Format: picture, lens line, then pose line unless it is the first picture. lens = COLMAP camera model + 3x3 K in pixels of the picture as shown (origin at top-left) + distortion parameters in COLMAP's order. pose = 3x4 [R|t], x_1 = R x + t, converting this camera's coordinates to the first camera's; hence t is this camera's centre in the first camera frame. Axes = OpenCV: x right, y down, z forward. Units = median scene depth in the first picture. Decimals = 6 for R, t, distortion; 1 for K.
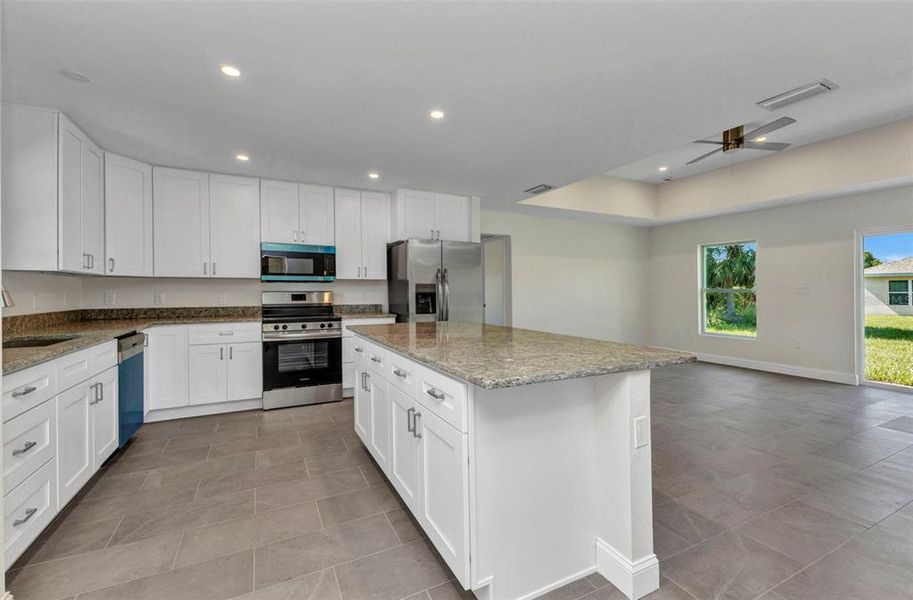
lens RADIAL K [[396.9, 0, 468.1], [0, 396.9, 298.1], [0, 0, 1]] dist [0.004419, -0.000975]
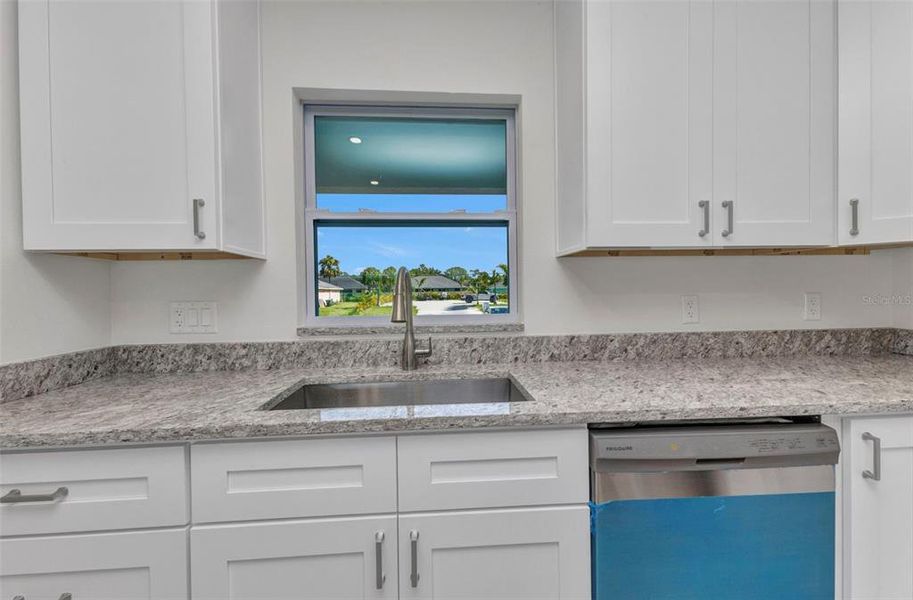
lens RADIAL K [[396.9, 0, 457.1], [0, 396.9, 300.2], [0, 0, 1]] dist [0.004419, -0.000975]
pose [[-0.404179, 0.016989, -0.914522, -0.346668], [-0.002585, 0.999802, 0.019715, -0.011229], [0.914676, 0.010332, -0.404055, 0.687426]]
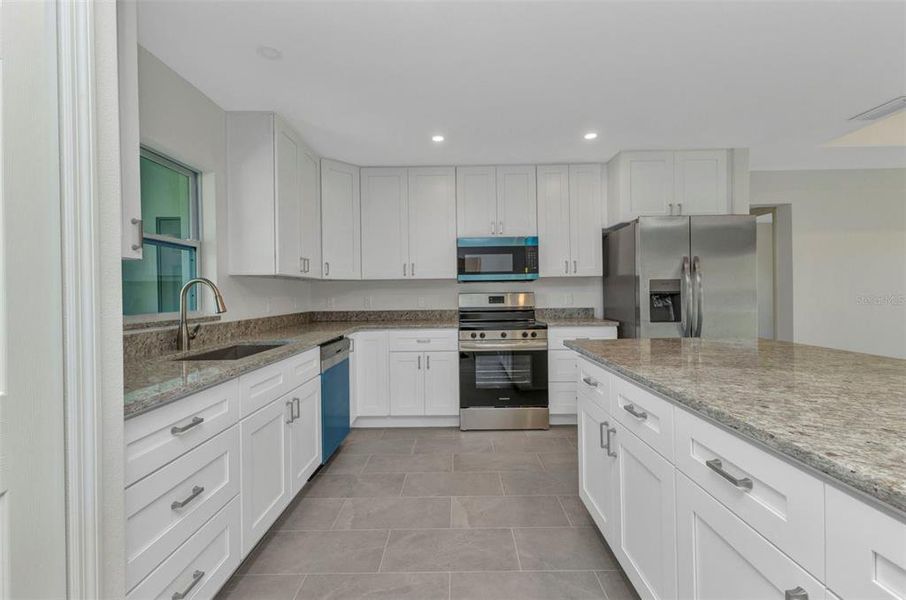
lens RADIAL K [[393.8, 0, 454.0], [0, 393.8, 300.1], [0, 0, 1]] dist [0.004419, -0.000975]
pose [[0.880227, -0.002985, -0.474544, -0.114048], [0.005282, 0.999980, 0.003508, -0.004536], [0.474524, -0.005594, 0.880225, 0.228170]]
